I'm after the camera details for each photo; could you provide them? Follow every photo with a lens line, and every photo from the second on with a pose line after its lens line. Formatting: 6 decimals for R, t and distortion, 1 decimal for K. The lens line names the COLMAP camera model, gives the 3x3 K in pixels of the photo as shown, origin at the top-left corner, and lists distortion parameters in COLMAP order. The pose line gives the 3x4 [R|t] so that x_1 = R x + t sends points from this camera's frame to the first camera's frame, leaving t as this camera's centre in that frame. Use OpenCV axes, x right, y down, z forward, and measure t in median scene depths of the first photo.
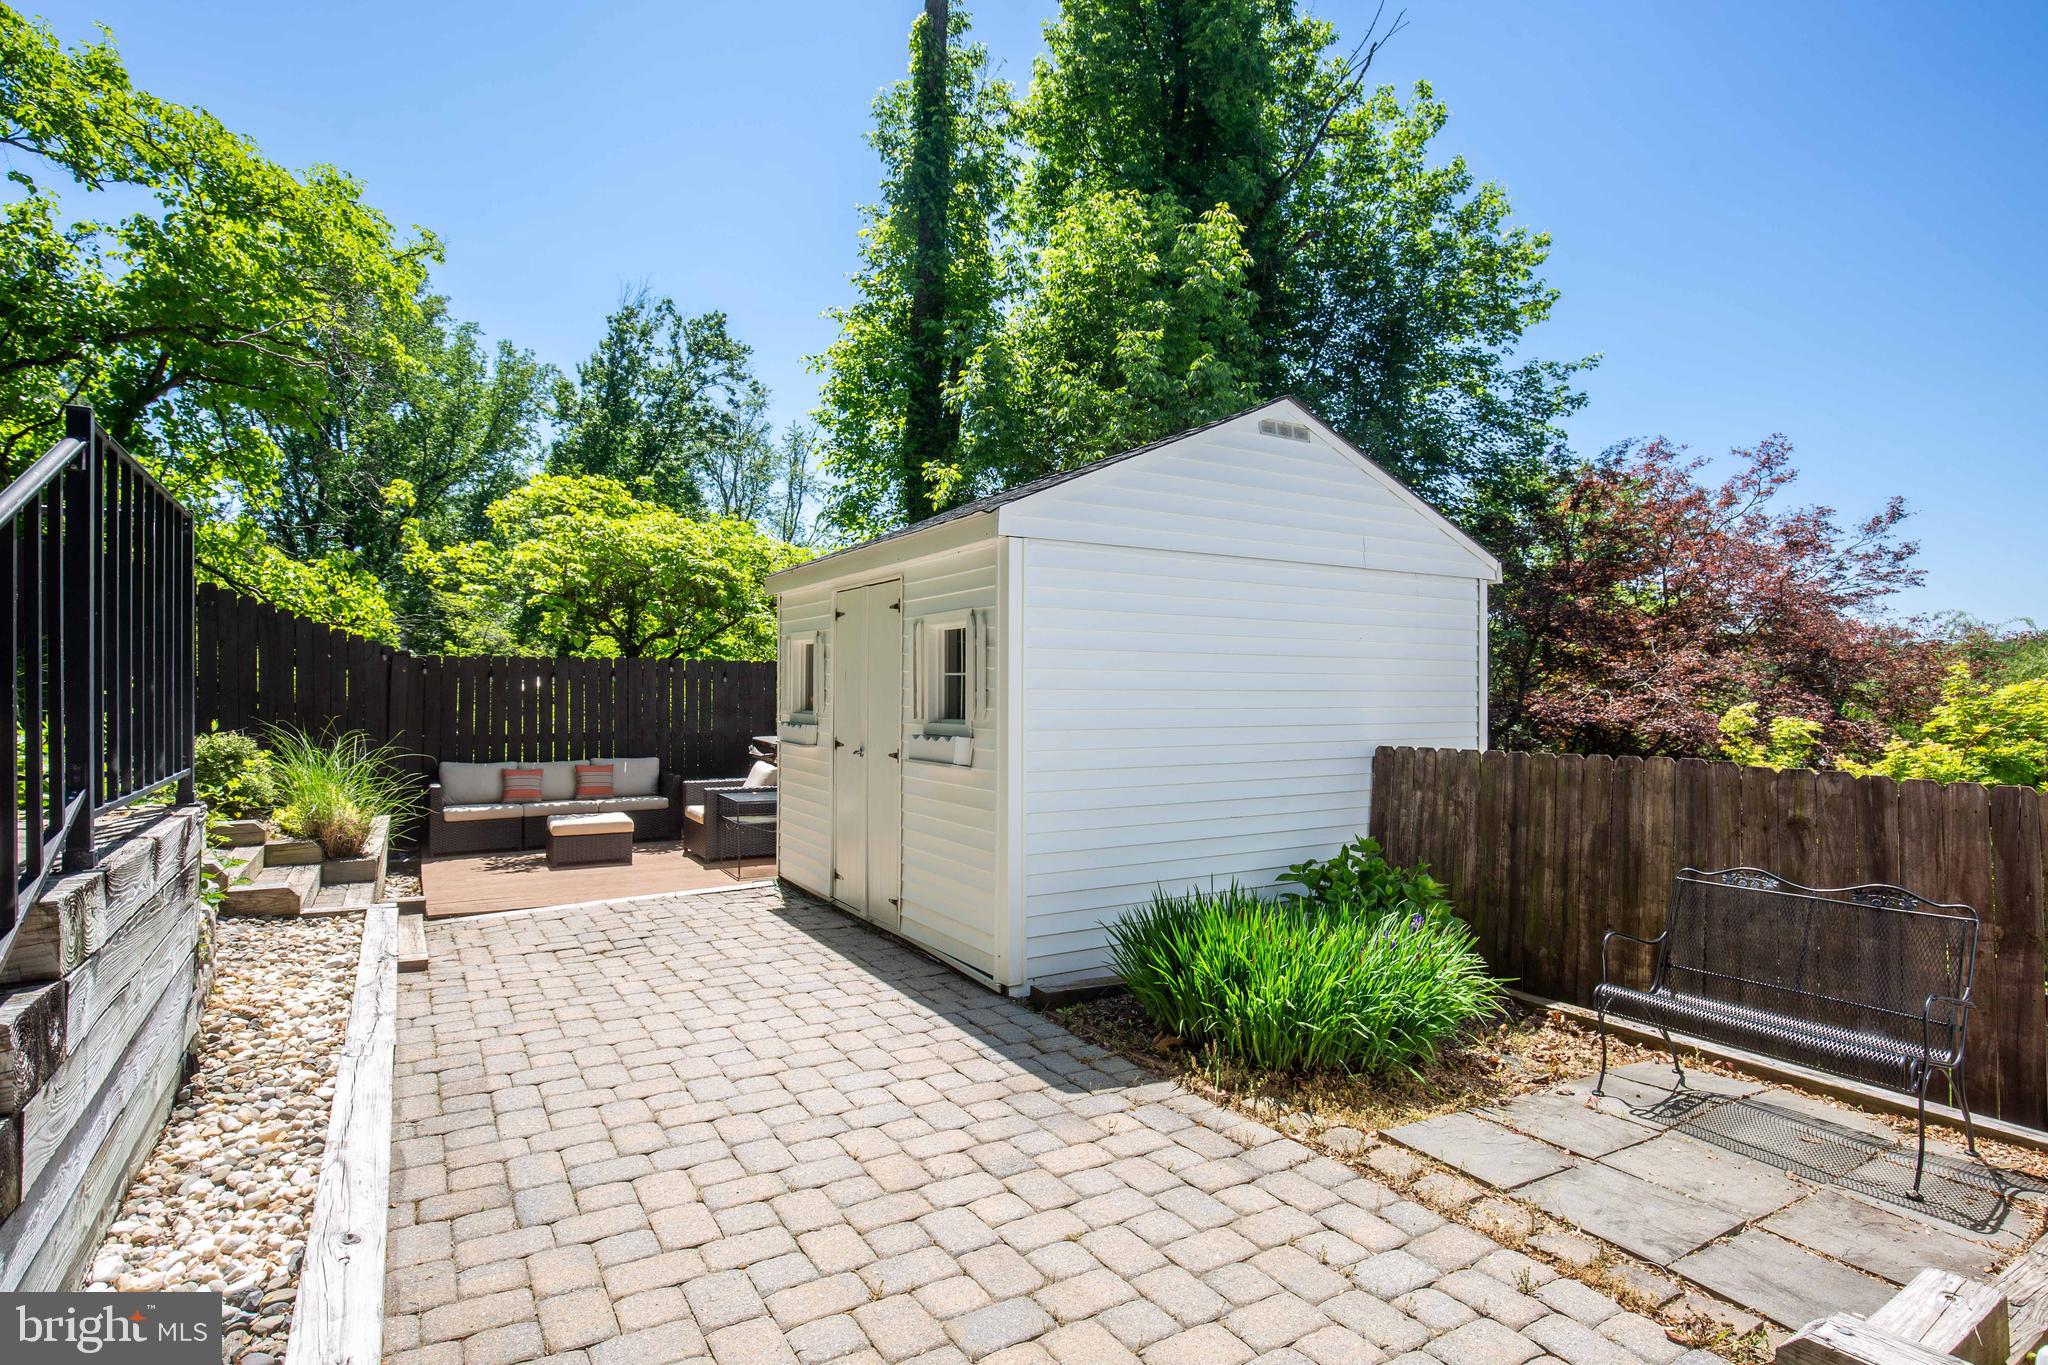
lens RADIAL K [[1047.6, 0, 1003.2], [0, 1047.6, 671.1], [0, 0, 1]] dist [0.001332, 0.000152]
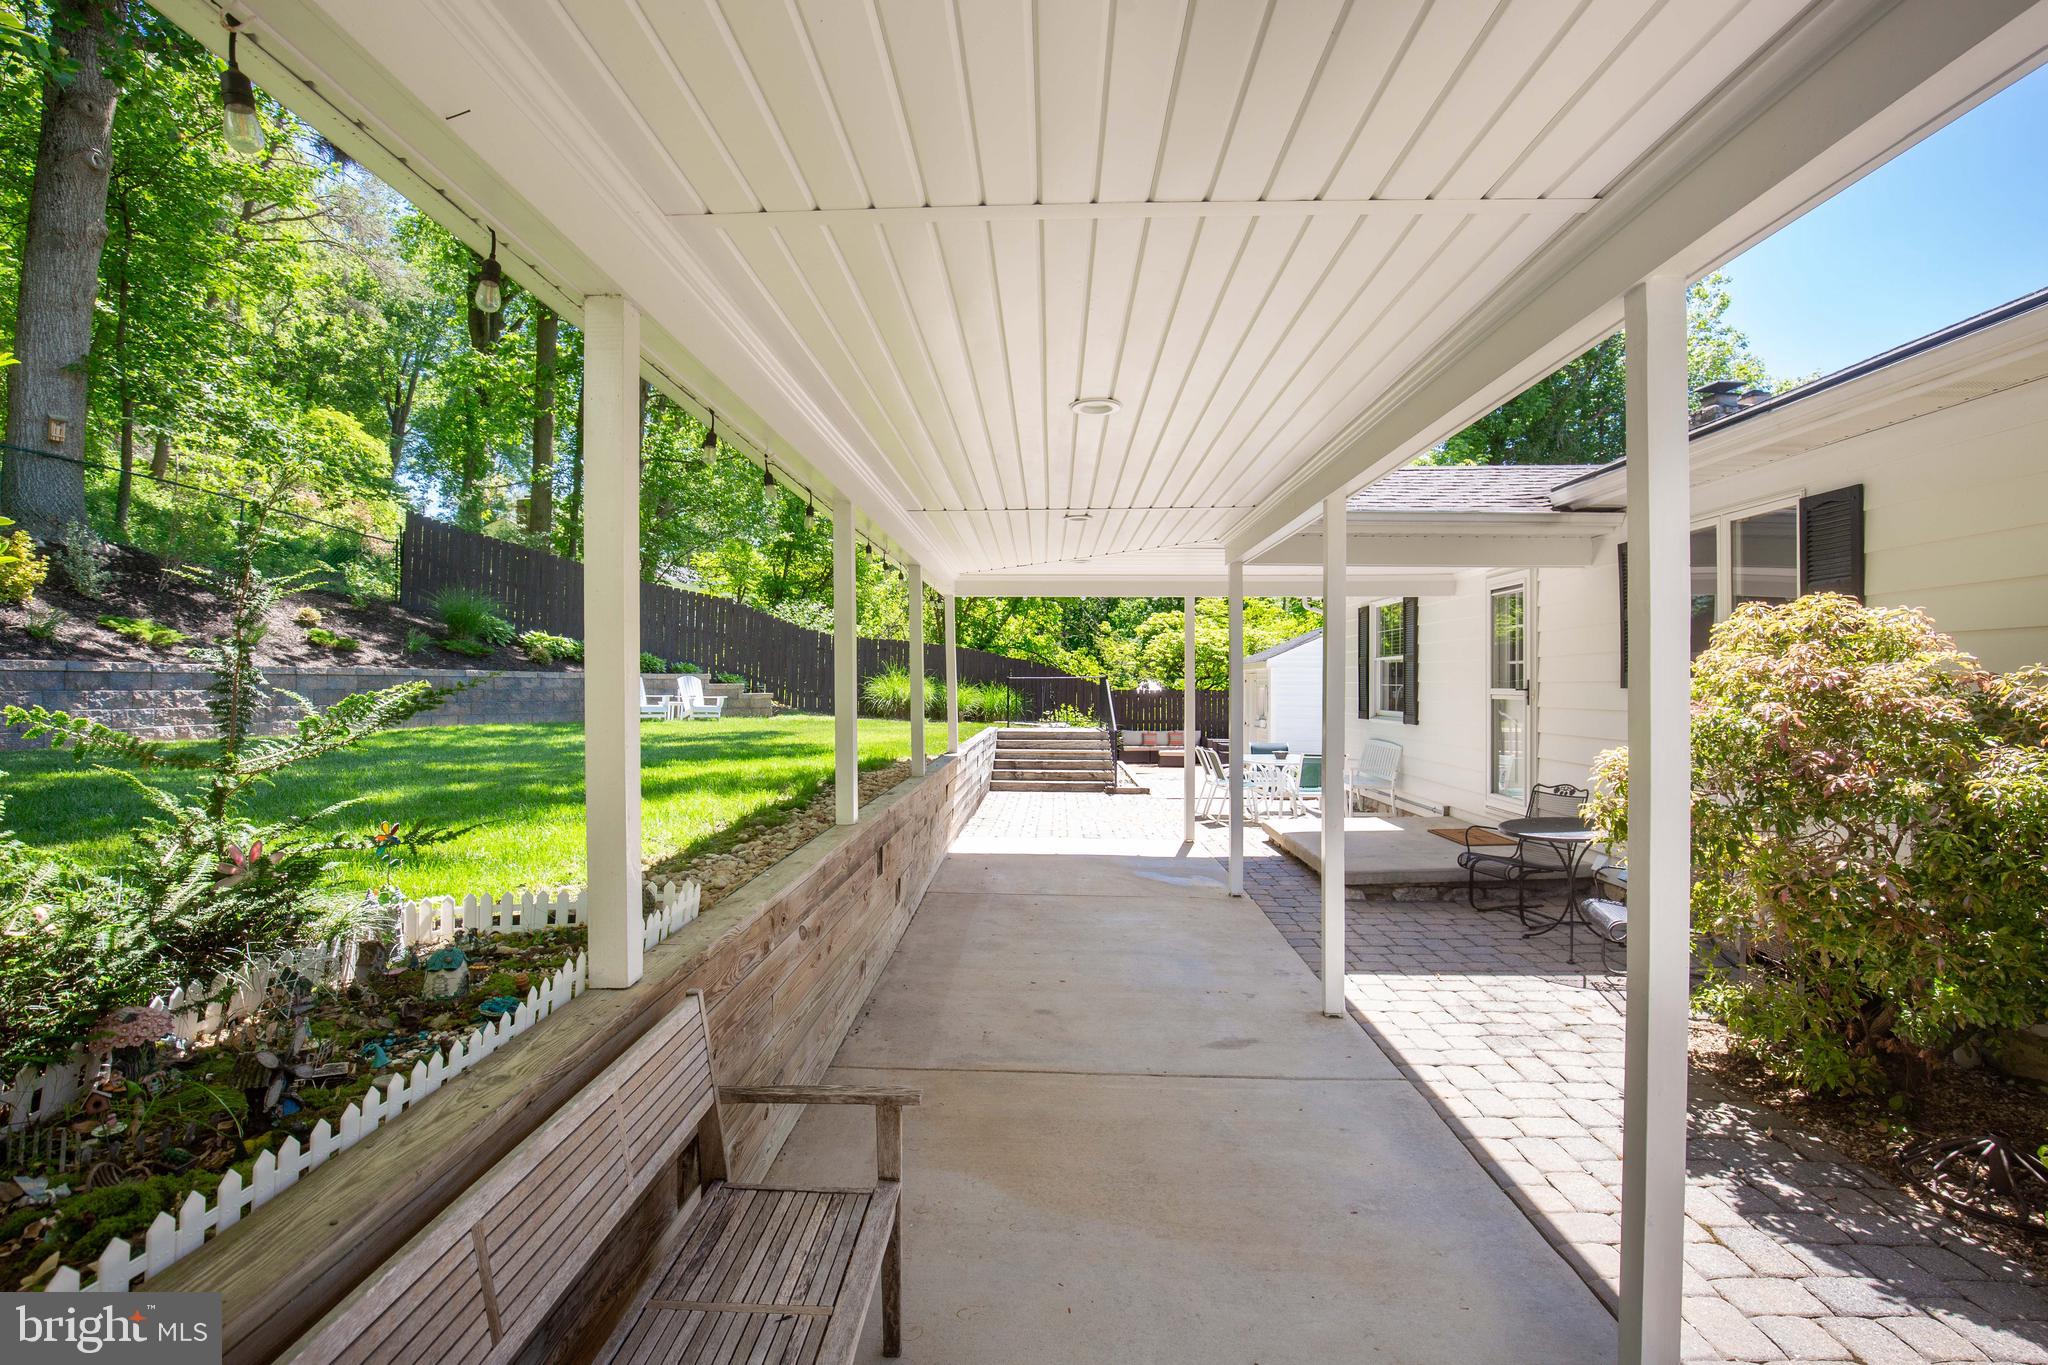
lens RADIAL K [[1018.6, 0, 1023.8], [0, 1018.6, 687.6], [0, 0, 1]] dist [-0.021988, -0.000637]
pose [[0.849786, -0.003186, -0.527118, 0.566563], [0.012365, 0.999827, 0.013890, -0.055317], [0.526982, -0.018321, 0.849679, -1.219133]]
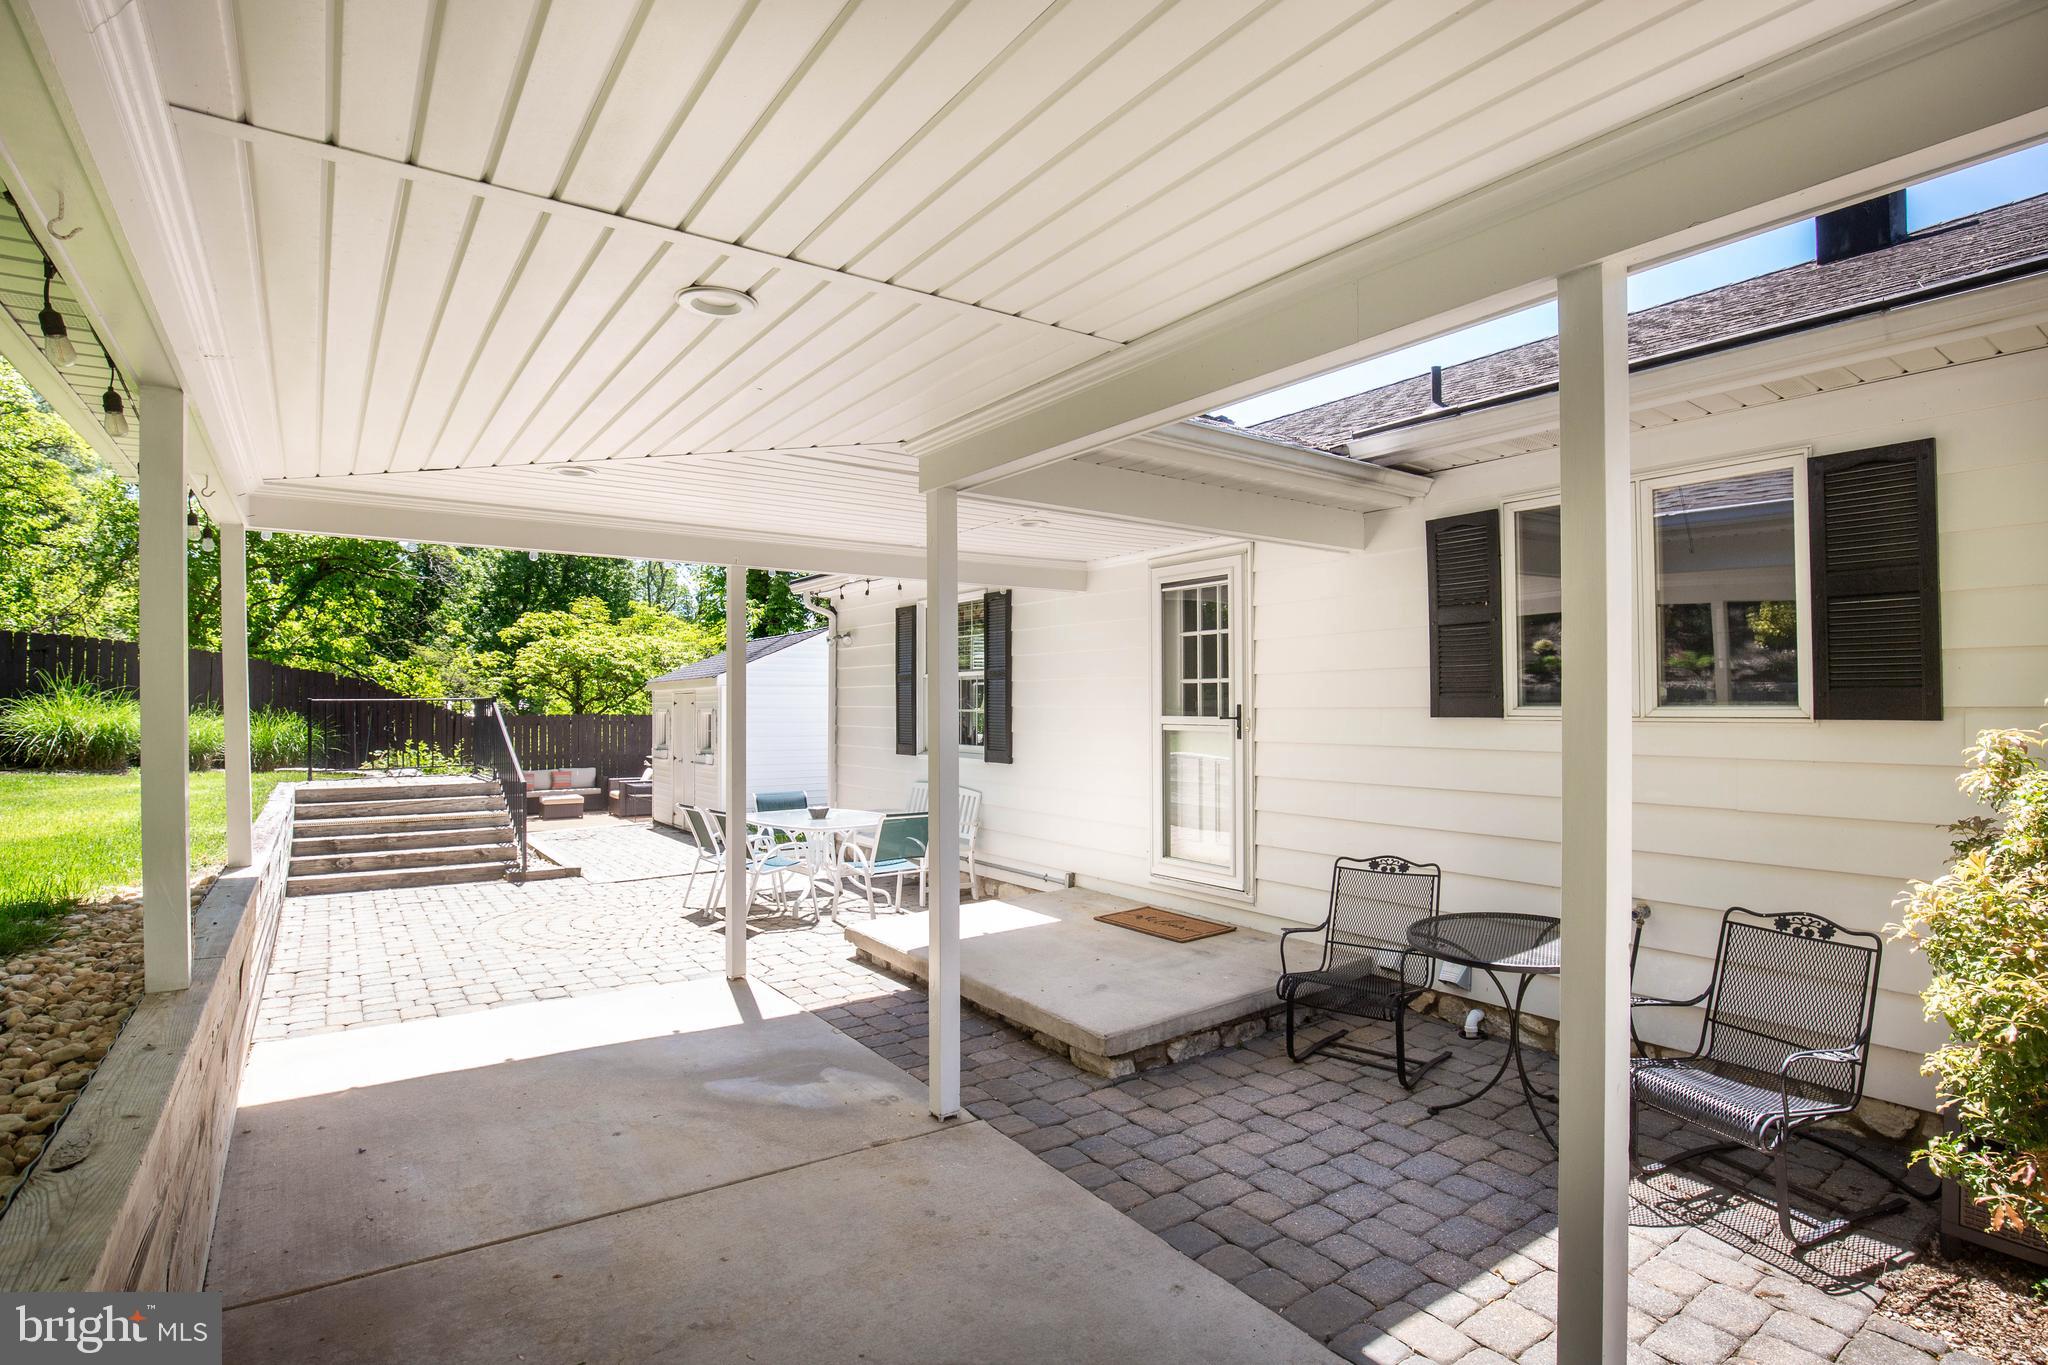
lens RADIAL K [[1018.6, 0, 1033.4], [0, 1018.6, 678.0], [0, 0, 1]] dist [-0.021988, -0.000637]
pose [[0.995661, -0.006131, 0.092849, 0.282199], [0.006929, 0.999942, -0.008277, -0.057159], [-0.092793, 0.008885, 0.995646, -0.877306]]
